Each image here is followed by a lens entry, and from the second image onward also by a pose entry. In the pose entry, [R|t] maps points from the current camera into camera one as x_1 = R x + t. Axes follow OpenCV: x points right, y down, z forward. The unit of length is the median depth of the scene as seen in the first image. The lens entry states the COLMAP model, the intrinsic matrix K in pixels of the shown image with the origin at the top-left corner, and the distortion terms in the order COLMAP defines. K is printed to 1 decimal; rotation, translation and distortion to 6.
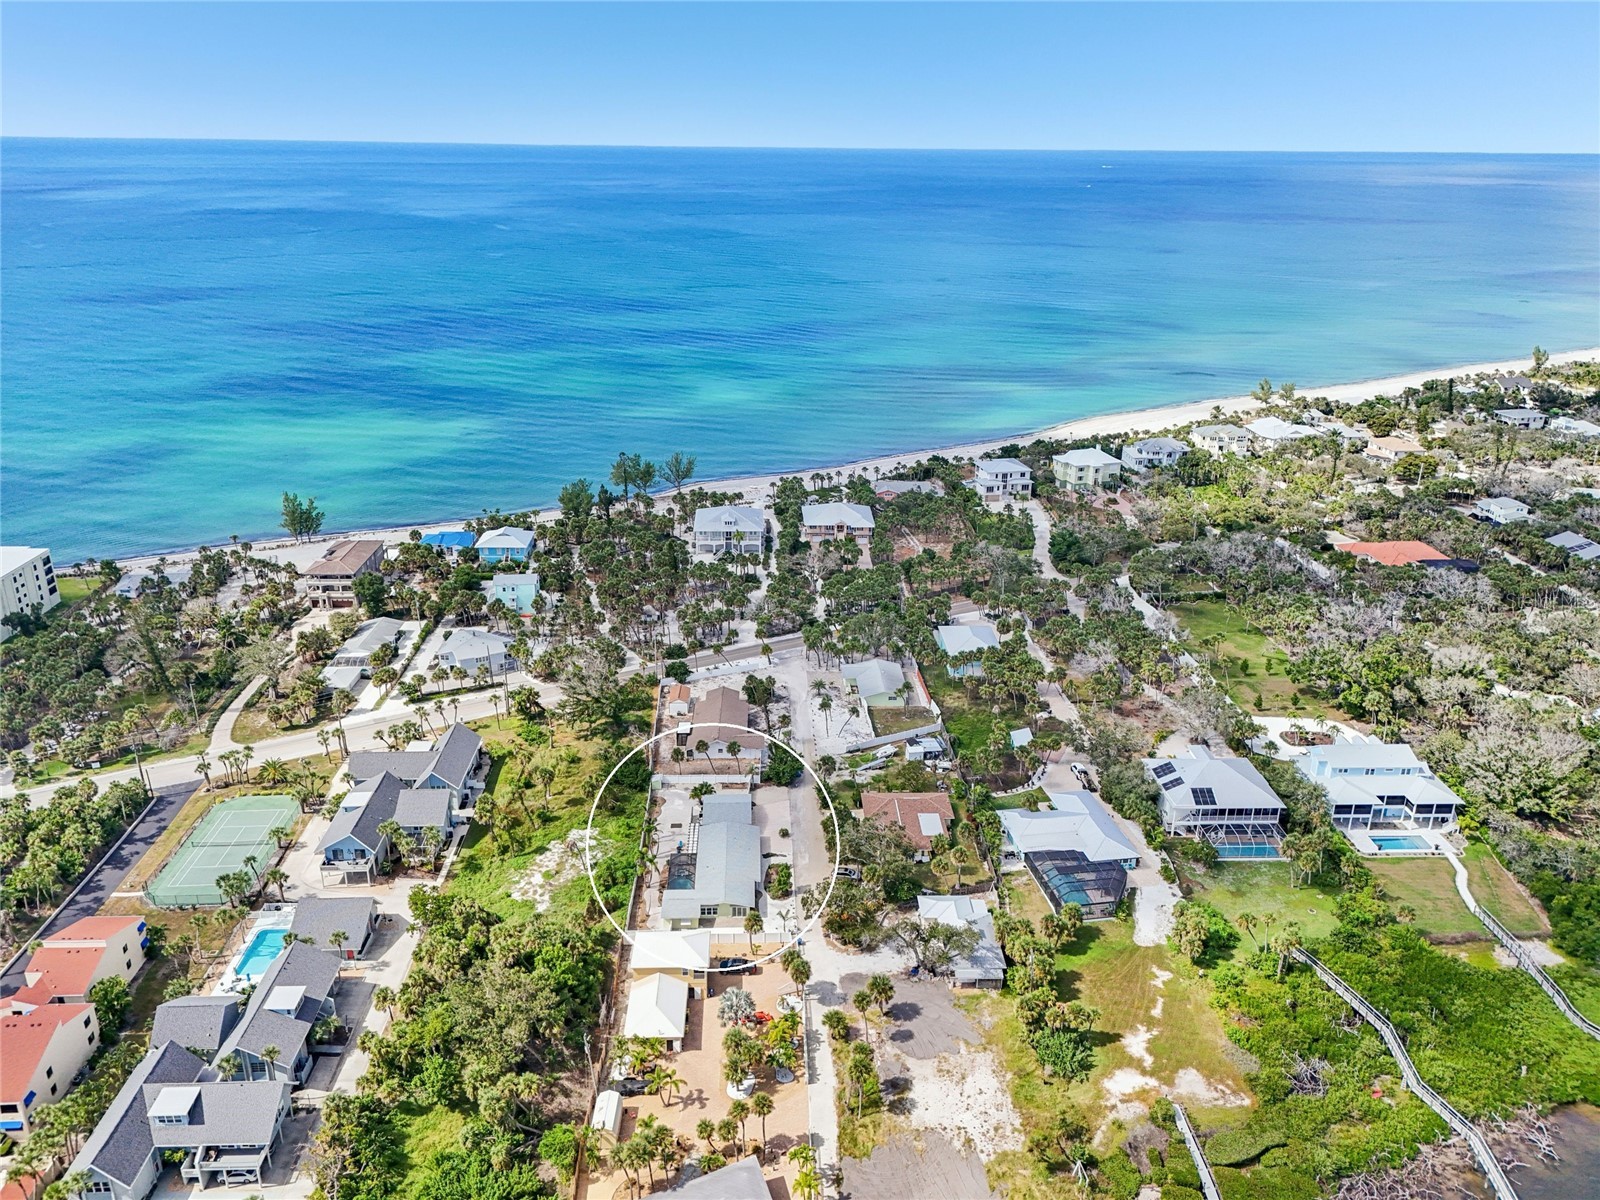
lens RADIAL K [[1191.8, 0, 806.4], [0, 1191.8, 538.9], [0, 0, 1]] dist [0.121716, -0.206293]
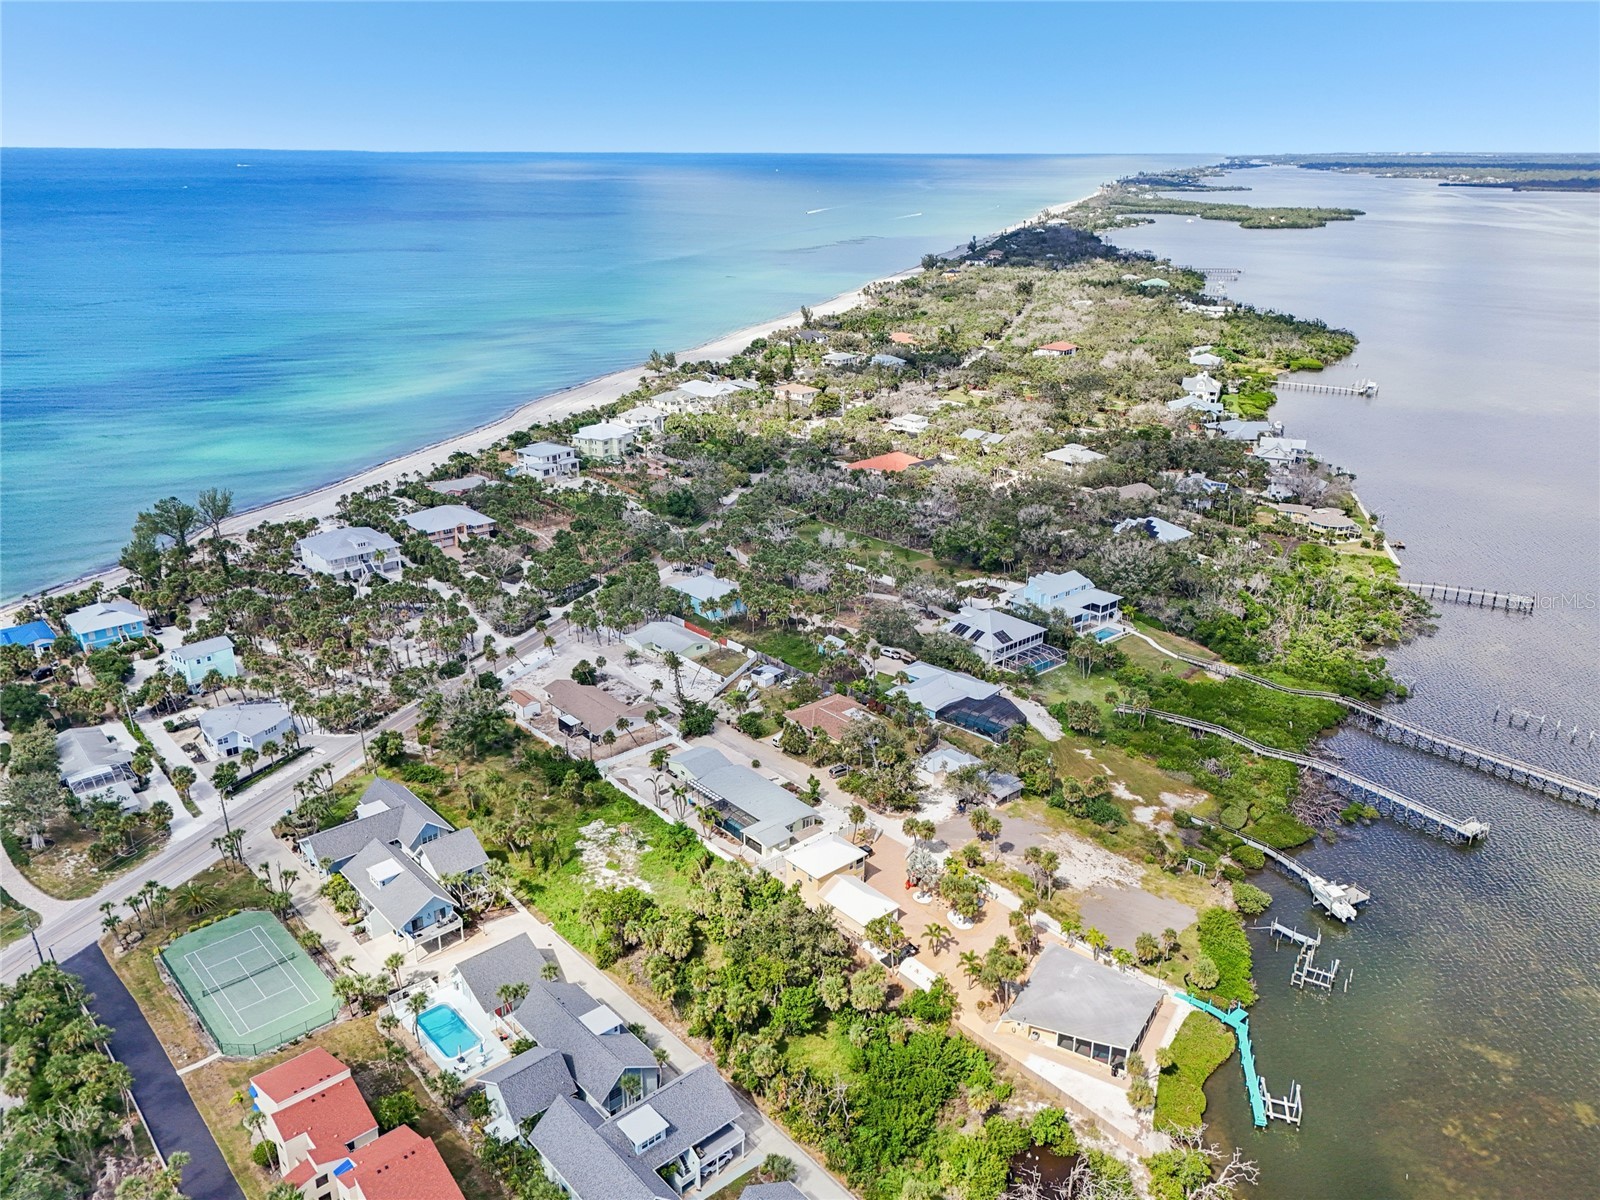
lens RADIAL K [[1191.8, 0, 806.4], [0, 1191.8, 538.9], [0, 0, 1]] dist [0.121716, -0.206293]
pose [[0.774439, -0.197349, 0.601081, -0.550450], [0.196974, 0.978093, 0.067348, -0.019243], [-0.601204, 0.066241, 0.796345, 0.078599]]
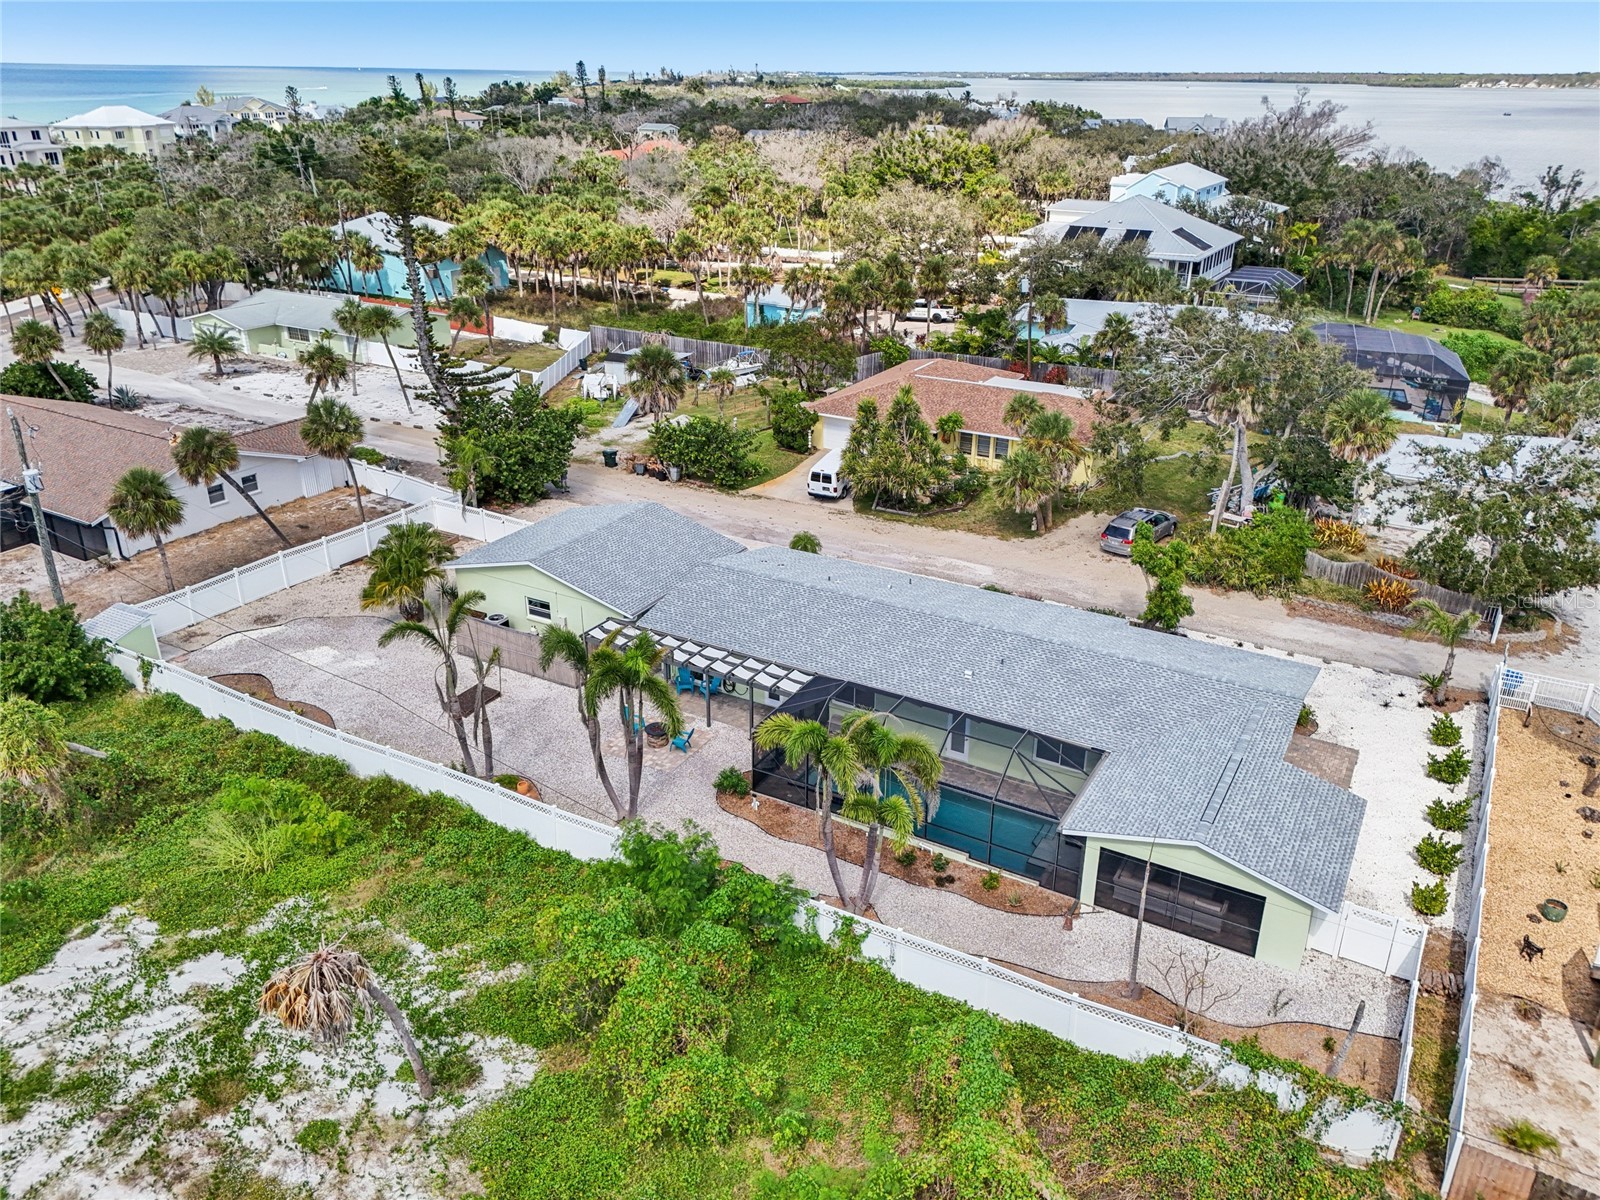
lens RADIAL K [[1204.0, 0, 804.5], [0, 1204.0, 600.4], [0, 0, 1]] dist [0.060655, -0.058767]
pose [[0.541098, -0.351157, 0.764134, -0.216528], [0.262007, 0.933815, 0.243601, 0.172456], [-0.799102, 0.068397, 0.597291, 0.764880]]
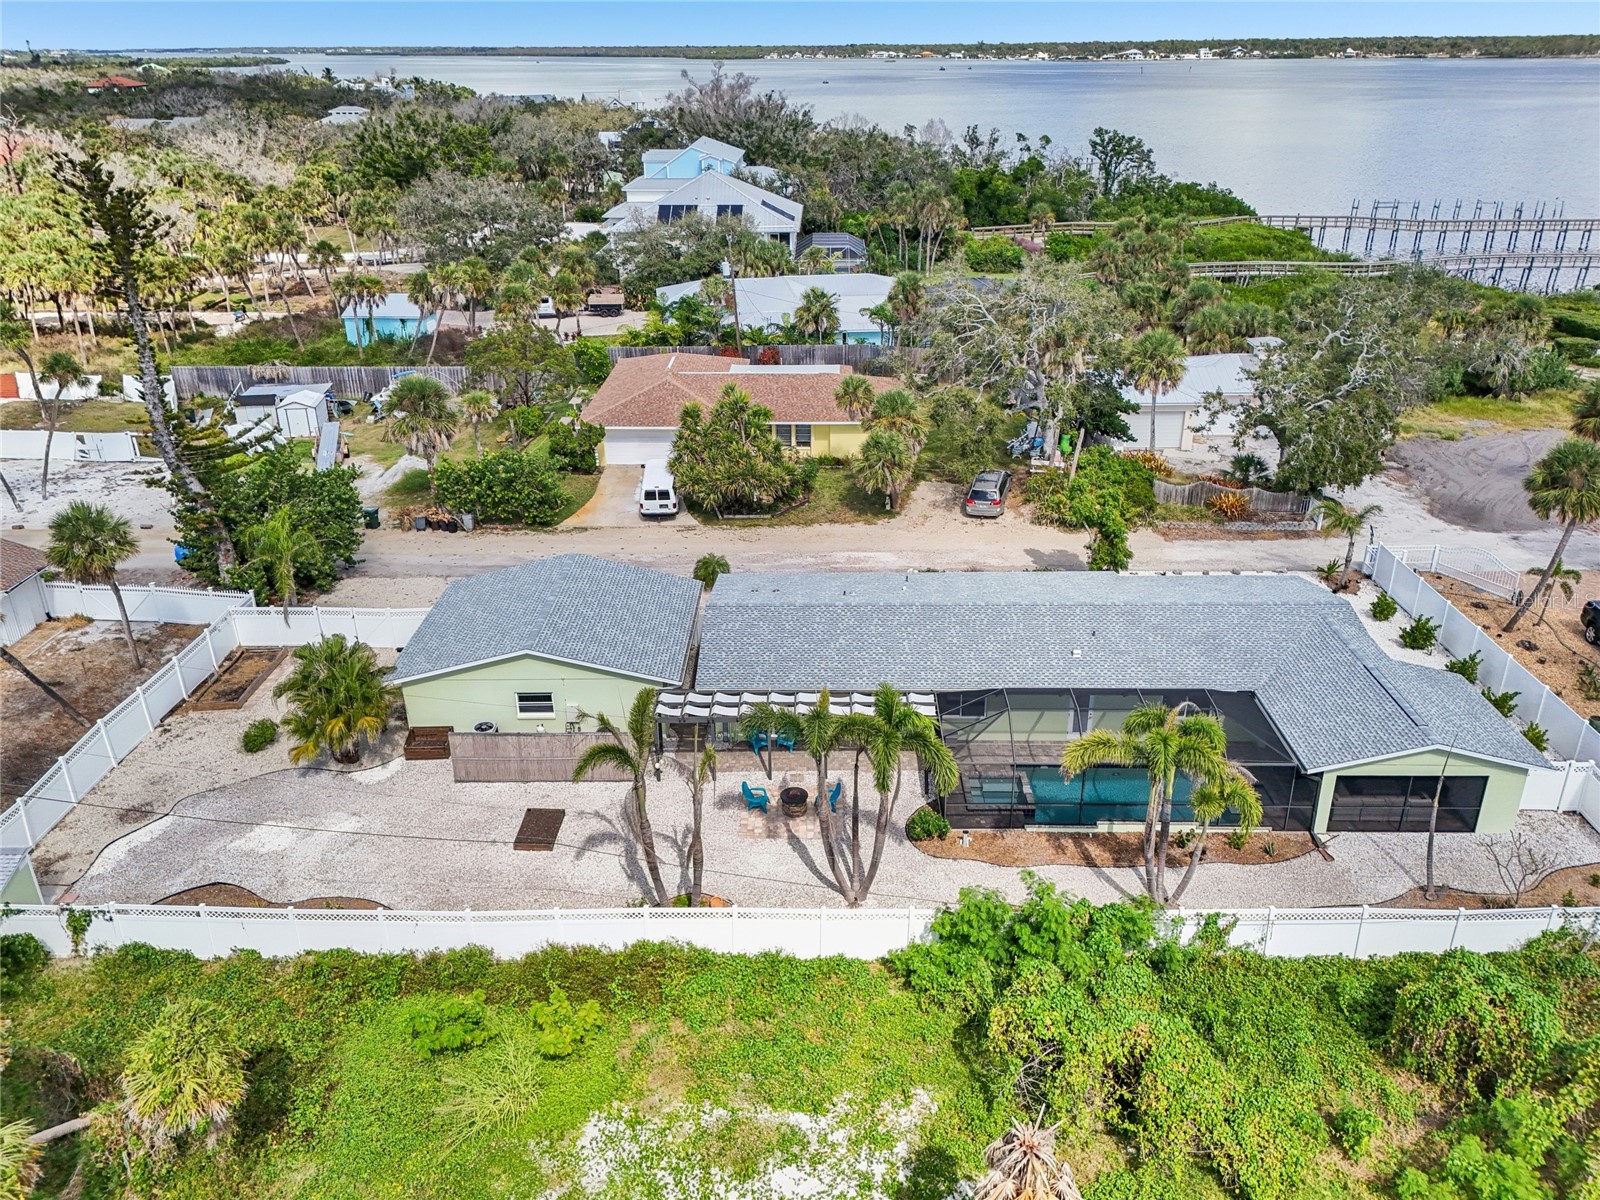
lens RADIAL K [[1225.5, 0, 800.0], [0, 1225.5, 600.0], [0, 0, 1]] dist [0.056553, -0.051246]
pose [[0.063096, -0.427945, 0.901600, -0.233558], [0.315838, 0.865530, 0.388721, 0.142292], [-0.946713, 0.260233, 0.189773, 0.855141]]
